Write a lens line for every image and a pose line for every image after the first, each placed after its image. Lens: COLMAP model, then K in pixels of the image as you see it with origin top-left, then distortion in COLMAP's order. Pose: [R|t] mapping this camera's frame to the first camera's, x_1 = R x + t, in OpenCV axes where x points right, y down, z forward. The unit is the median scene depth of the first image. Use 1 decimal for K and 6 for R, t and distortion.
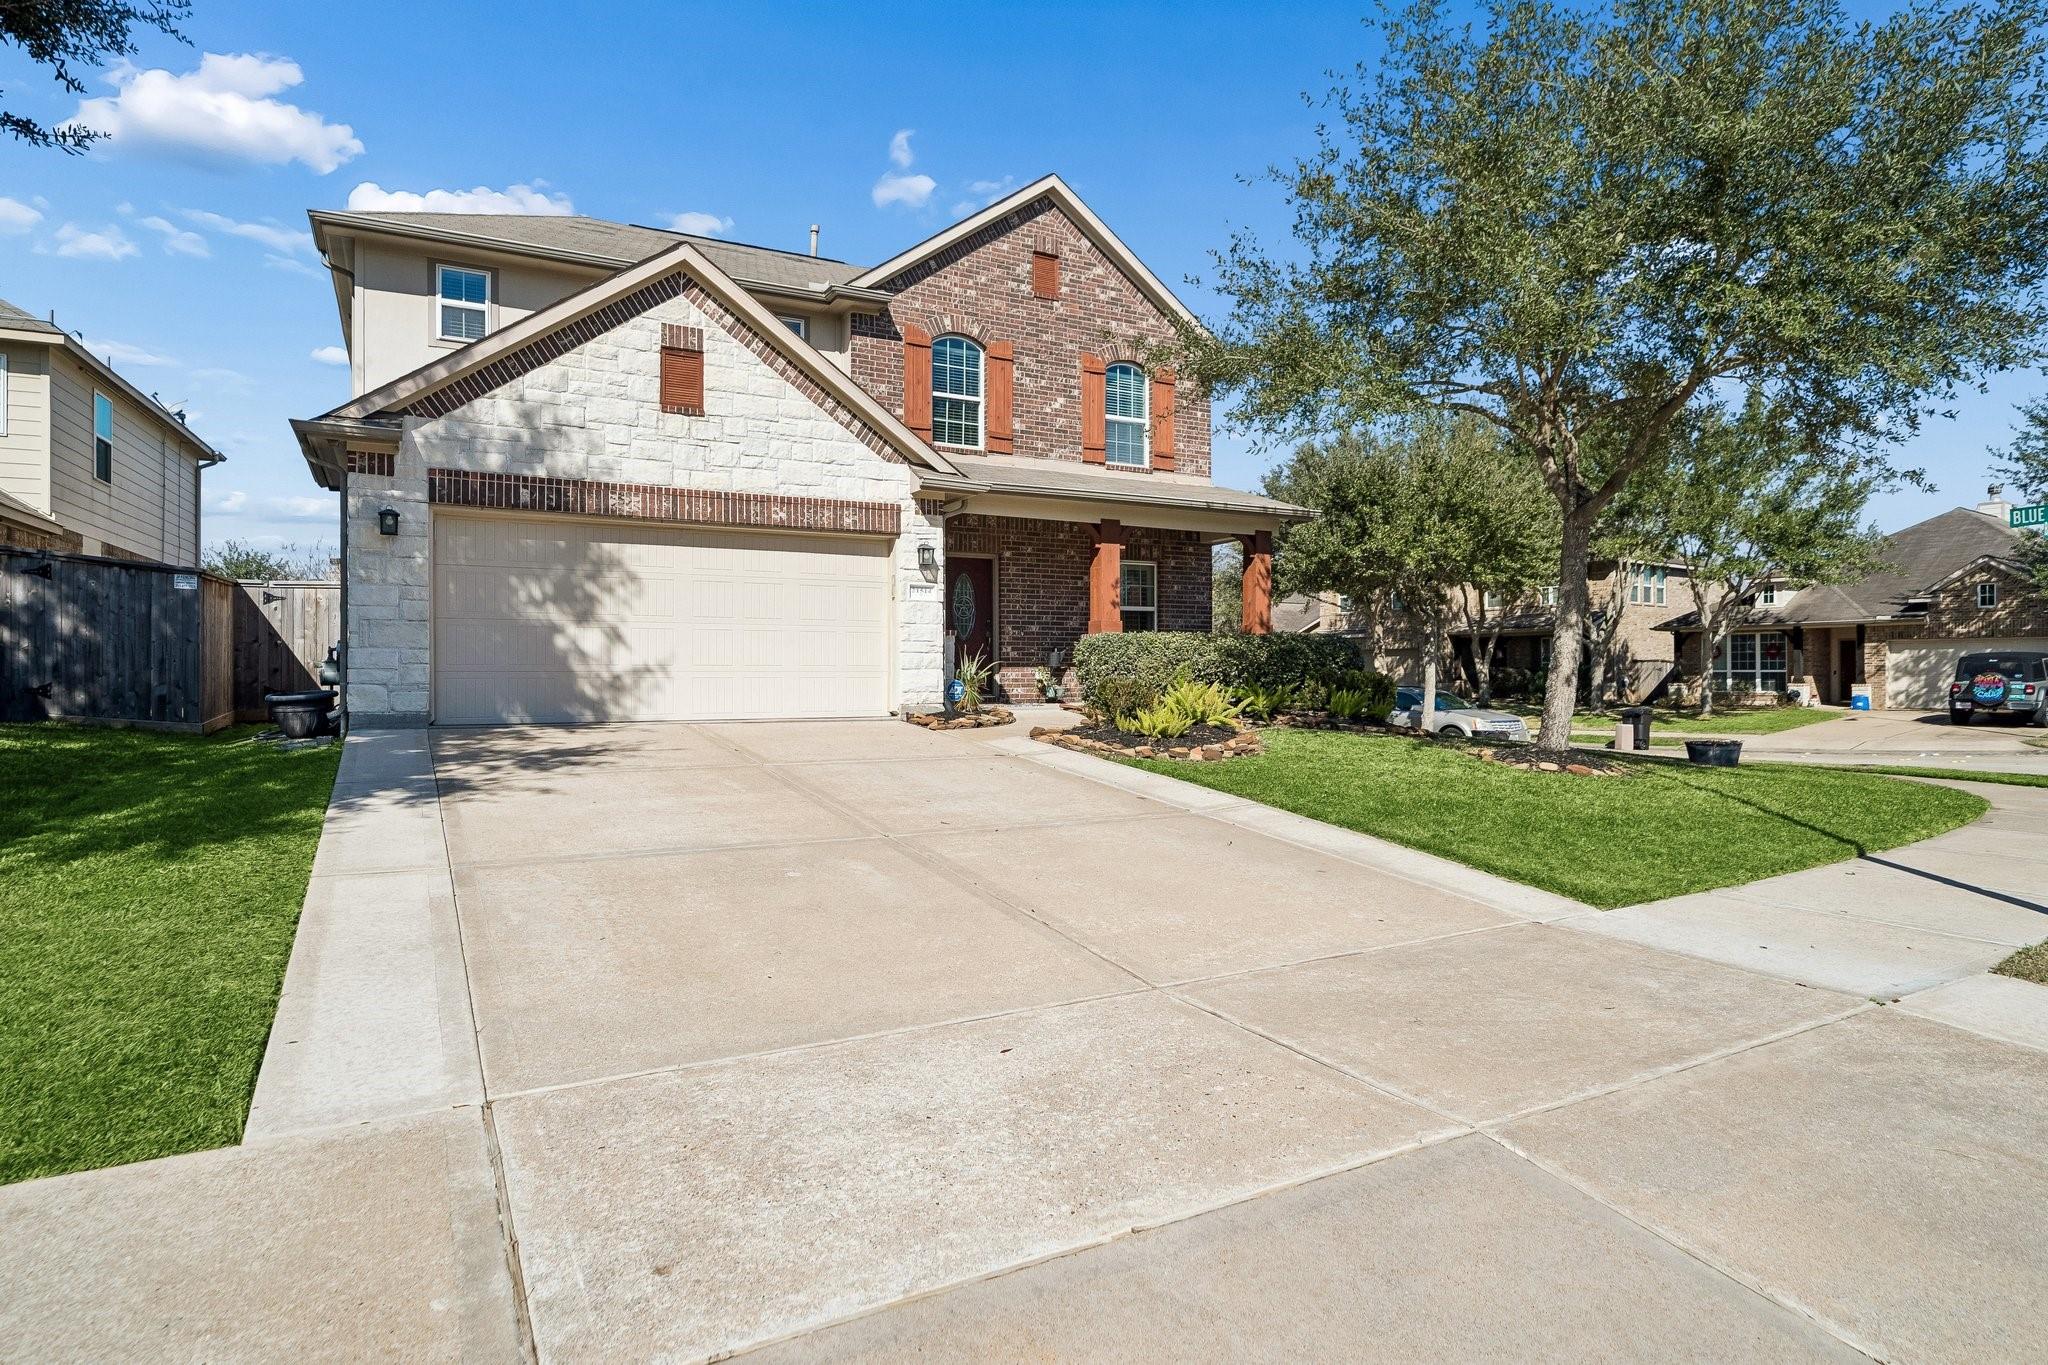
lens RADIAL K [[1072.2, 0, 1024.0], [0, 1072.2, 654.7], [0, 0, 1]] dist [0.002066, 0.000579]
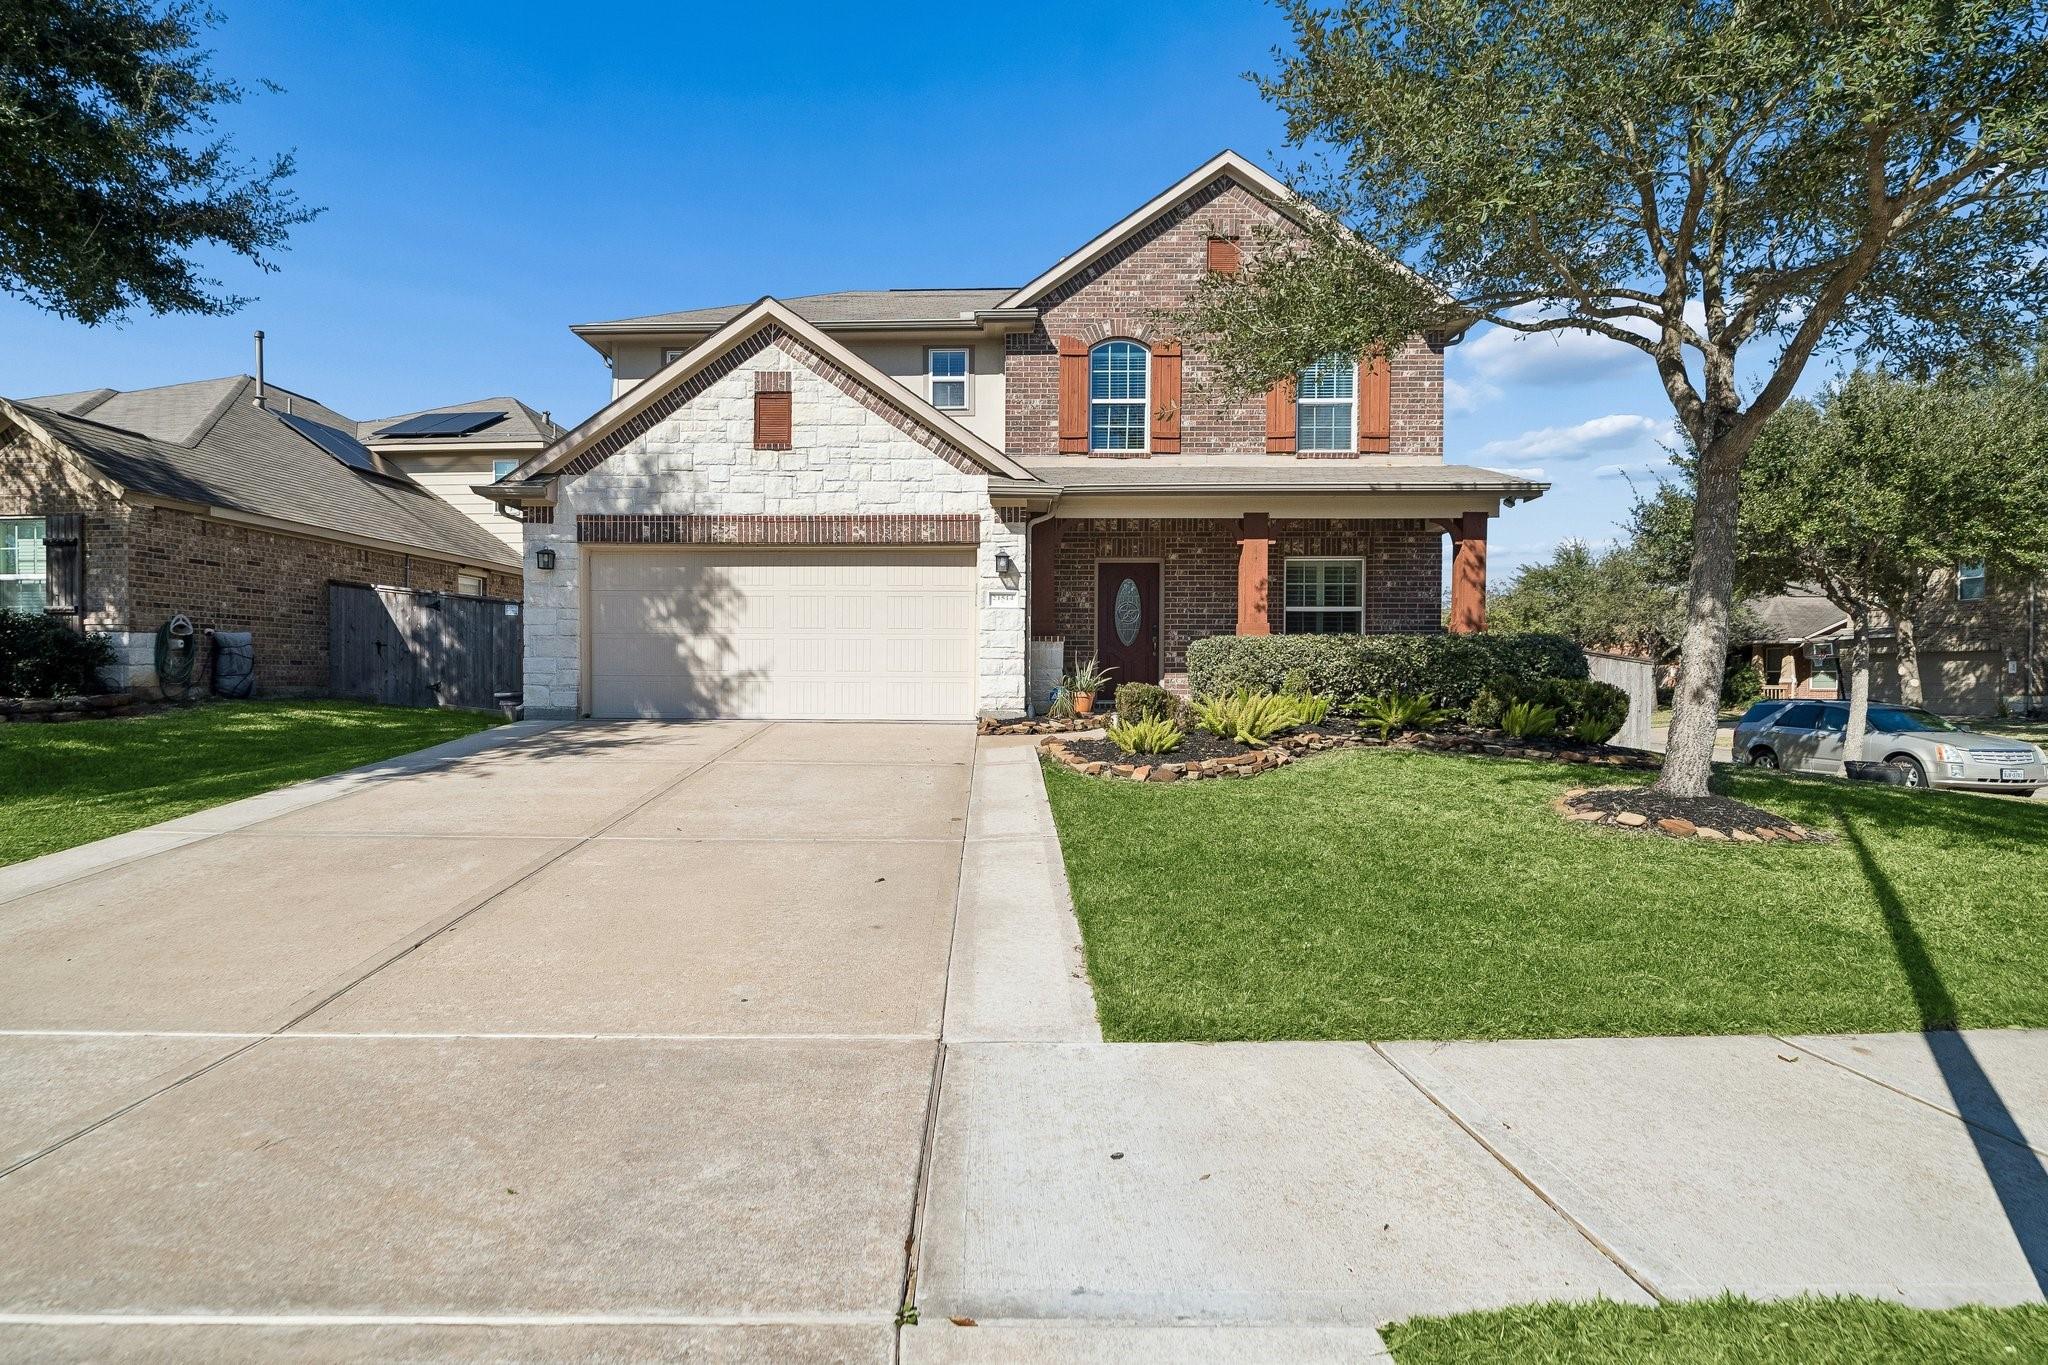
lens RADIAL K [[960.6, 0, 1024.0], [0, 960.6, 682.5], [0, 0, 1]] dist [-0.001008, 0.000480]
pose [[0.871928, 0.009899, -0.489534, 0.404462], [0.002838, 0.999677, 0.025268, -0.002264], [0.489626, -0.023421, 0.871618, 0.230055]]
